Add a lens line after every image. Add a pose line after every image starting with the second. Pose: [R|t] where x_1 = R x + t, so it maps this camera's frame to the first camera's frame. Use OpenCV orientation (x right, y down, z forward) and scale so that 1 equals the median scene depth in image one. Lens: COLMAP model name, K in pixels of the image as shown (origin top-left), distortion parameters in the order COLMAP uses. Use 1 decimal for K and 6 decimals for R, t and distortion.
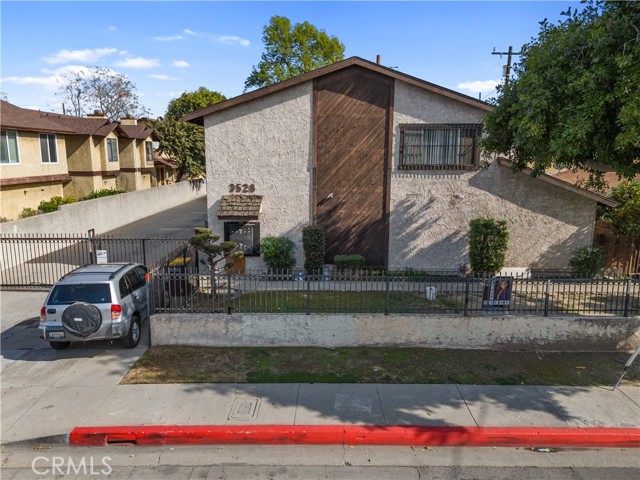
lens RADIAL K [[463.8, 0, 320.0], [0, 463.8, 240.0], [0, 0, 1]] dist [0.087156, -0.095649]
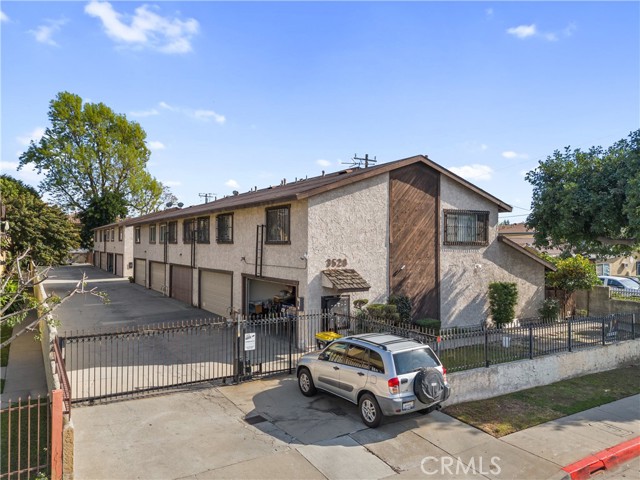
lens RADIAL K [[463.8, 0, 320.0], [0, 463.8, 240.0], [0, 0, 1]] dist [0.087156, -0.095649]
pose [[0.857804, 0.003011, 0.513968, -0.741738], [0.092335, 0.982811, -0.159863, 0.001306], [-0.505615, 0.184588, 0.842782, 0.128463]]
